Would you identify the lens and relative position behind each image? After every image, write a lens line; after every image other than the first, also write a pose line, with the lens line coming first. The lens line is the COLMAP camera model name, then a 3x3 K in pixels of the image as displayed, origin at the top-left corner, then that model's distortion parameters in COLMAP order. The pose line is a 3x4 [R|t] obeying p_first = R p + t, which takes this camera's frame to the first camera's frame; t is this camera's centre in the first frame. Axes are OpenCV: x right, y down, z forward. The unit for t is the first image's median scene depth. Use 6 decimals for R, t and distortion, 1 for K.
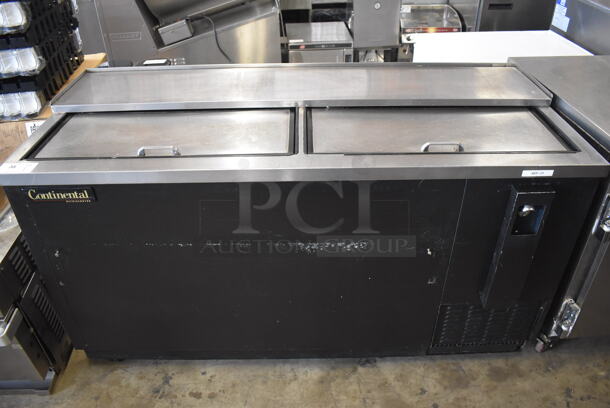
lens RADIAL K [[468.3, 0, 305.8], [0, 468.3, 204.7], [0, 0, 1]] dist [-0.085978, 0.003953]
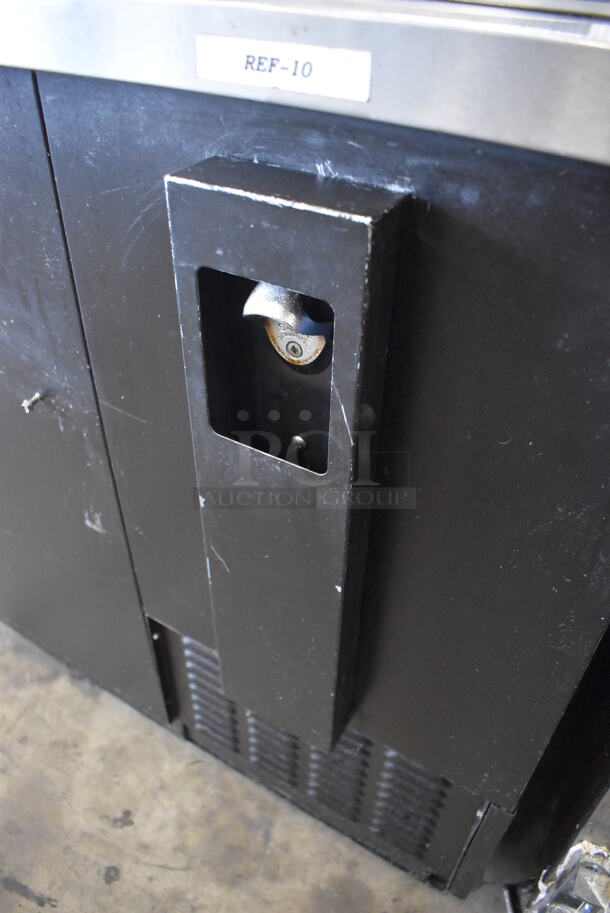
lens RADIAL K [[700.9, 0, 303.4], [0, 700.9, 464.8], [0, 0, 1]] dist [-0.085978, 0.003953]
pose [[0.847922, 0.362522, -0.386788, 0.473018], [-0.320909, 0.931764, 0.169805, 0.011390], [0.421953, -0.019858, 0.906400, 0.572539]]
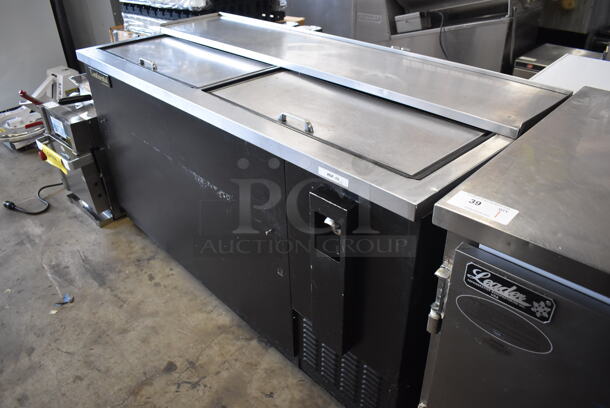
lens RADIAL K [[468.3, 0, 307.2], [0, 468.3, 205.1], [0, 0, 1]] dist [-0.085978, 0.003953]
pose [[0.680064, 0.391668, -0.619766, 0.714555], [-0.410441, 0.903847, 0.120823, -0.074259], [0.607496, 0.172210, 0.775430, 0.265408]]
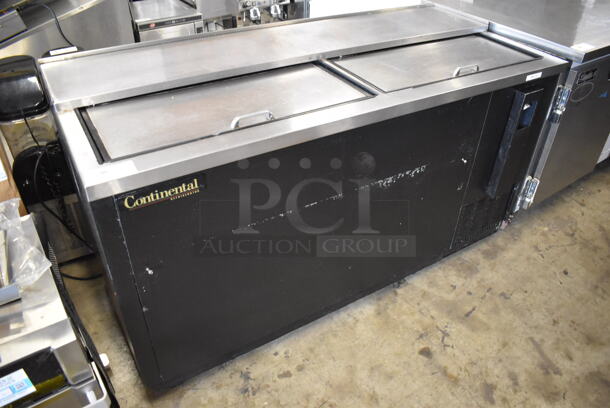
lens RADIAL K [[468.3, 0, 306.0], [0, 468.3, 205.2], [0, 0, 1]] dist [-0.085978, 0.003953]
pose [[0.855512, -0.280459, 0.435249, -0.517107], [0.262167, 0.959513, 0.102968, -0.014931], [-0.446506, 0.026018, 0.894402, 0.102369]]
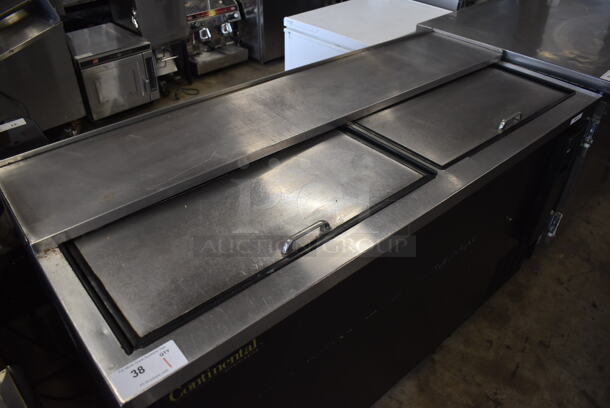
lens RADIAL K [[468.3, 0, 305.7], [0, 468.3, 206.1], [0, 0, 1]] dist [-0.085978, 0.003953]
pose [[0.760981, -0.375206, 0.529272, -0.518218], [0.350829, 0.924222, 0.150773, -0.201901], [-0.545736, 0.070949, 0.834948, 0.309489]]
